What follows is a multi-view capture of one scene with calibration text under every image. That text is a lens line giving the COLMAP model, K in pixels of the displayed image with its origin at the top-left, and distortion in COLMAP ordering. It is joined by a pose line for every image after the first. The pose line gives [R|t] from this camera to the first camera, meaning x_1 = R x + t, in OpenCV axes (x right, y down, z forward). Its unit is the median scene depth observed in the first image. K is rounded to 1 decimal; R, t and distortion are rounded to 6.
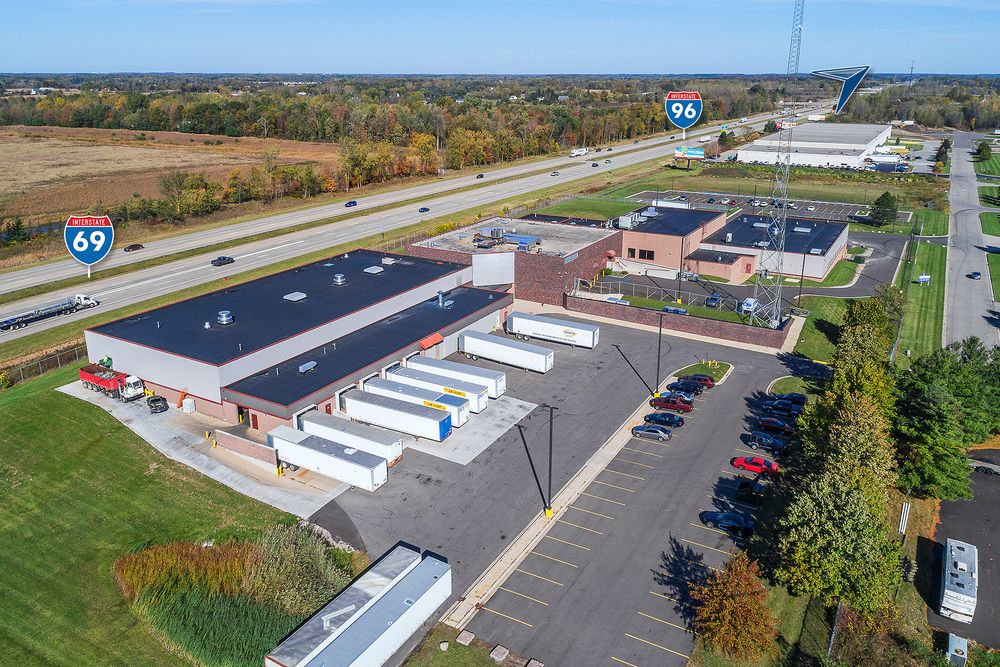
lens RADIAL K [[738.6, 0, 505.8], [0, 738.6, 310.7], [0, 0, 1]] dist [0.033664, -0.045924]
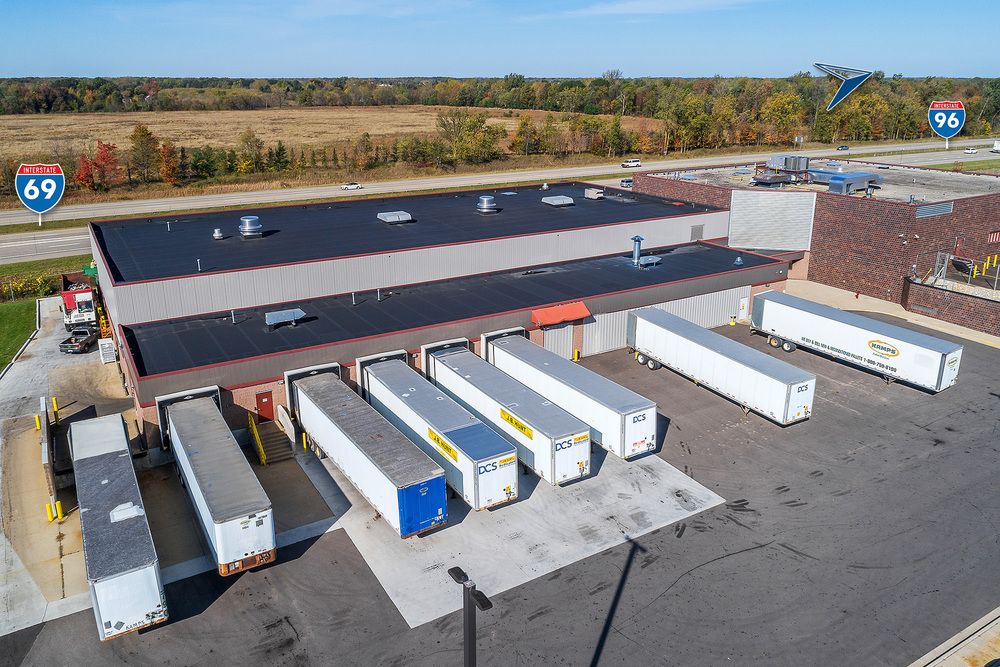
lens RADIAL K [[738.6, 0, 505.8], [0, 738.6, 310.7], [0, 0, 1]] dist [0.033664, -0.045924]
pose [[0.870499, 0.138724, -0.472216, 0.104280], [-0.143554, 0.989301, 0.025997, 0.030764], [0.470770, 0.045158, 0.881100, 0.539201]]
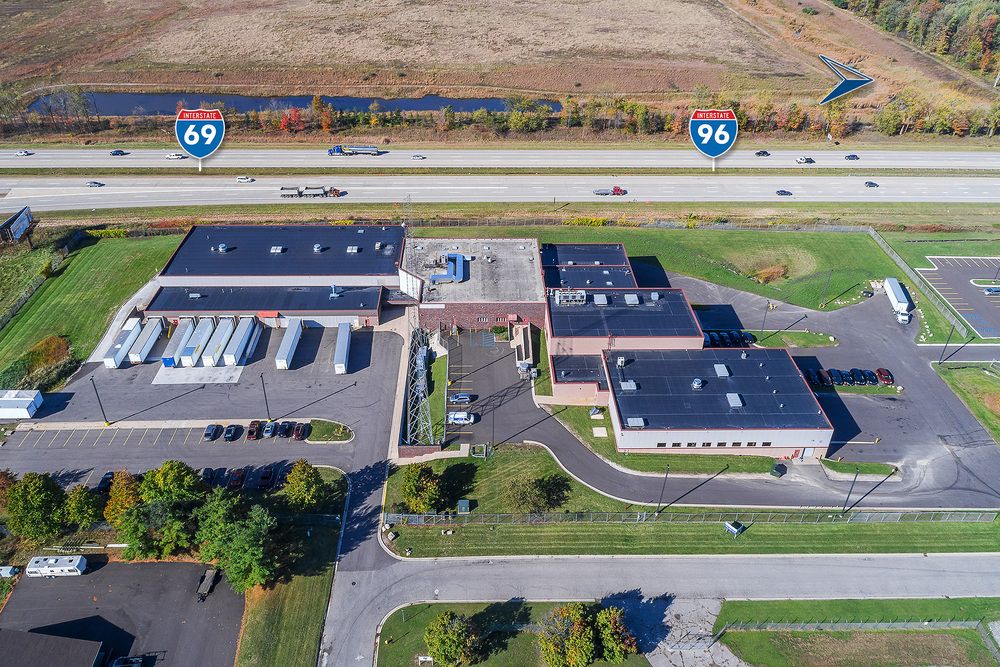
lens RADIAL K [[738.6, 0, 505.8], [0, 738.6, 310.7], [0, 0, 1]] dist [0.033664, -0.045924]
pose [[0.532250, 0.478528, -0.698370, 1.287515], [-0.278176, 0.877975, 0.389588, -0.733312], [0.799580, -0.013089, 0.600417, 0.454420]]
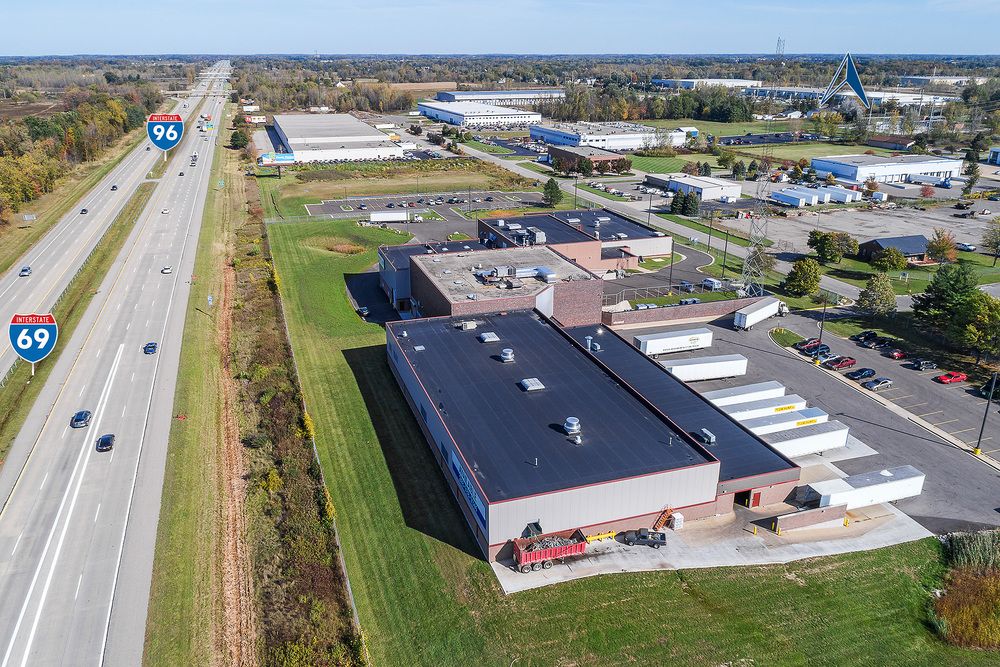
lens RADIAL K [[744.2, 0, 504.8], [0, 744.2, 333.6], [0, 0, 1]] dist [0.030094, -0.049574]
pose [[0.668131, -0.262666, 0.696137, -0.970311], [0.229624, 0.962736, 0.142872, -0.225252], [-0.707724, 0.064392, 0.703548, 0.436710]]
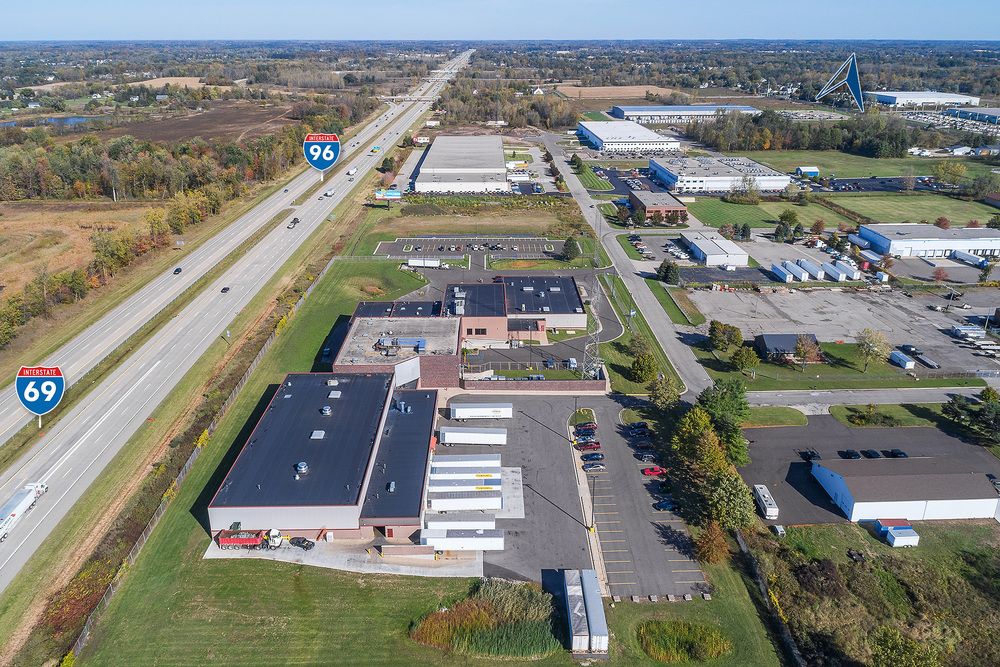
lens RADIAL K [[738.6, 0, 505.8], [0, 738.6, 310.7], [0, 0, 1]] dist [0.033664, -0.045924]
pose [[0.856622, -0.174864, 0.485409, -0.656224], [0.157016, 0.984544, 0.077581, -0.317187], [-0.491472, 0.009759, 0.870838, -0.380050]]
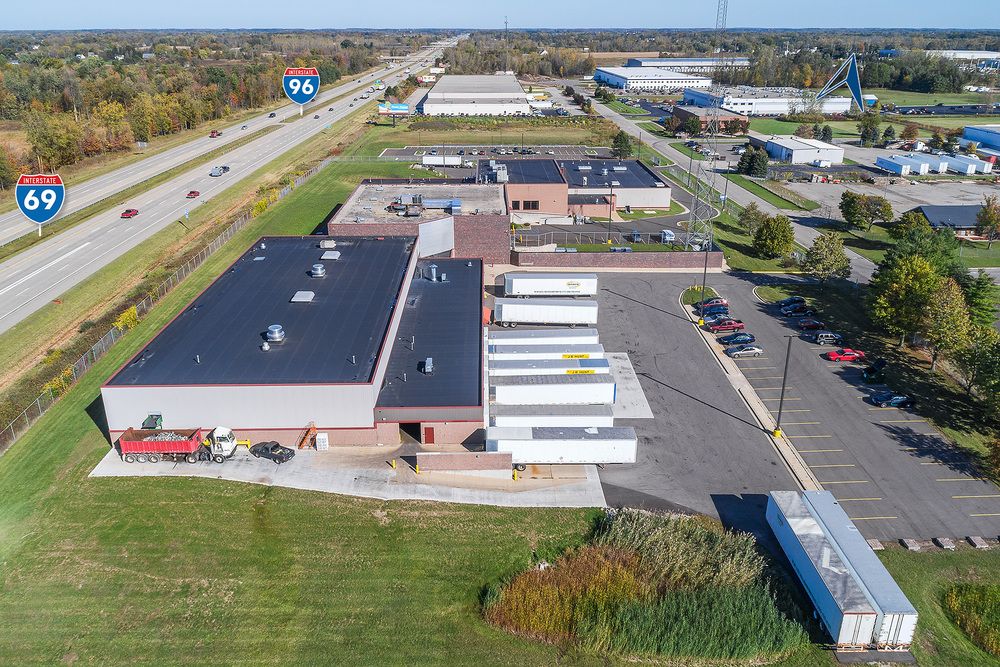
lens RADIAL K [[738.6, 0, 505.8], [0, 738.6, 310.7], [0, 0, 1]] dist [0.033664, -0.045924]
pose [[0.855348, -0.185707, 0.483625, -0.536529], [0.159341, 0.982594, 0.095493, -0.050931], [-0.492941, -0.004618, 0.870050, 0.167416]]
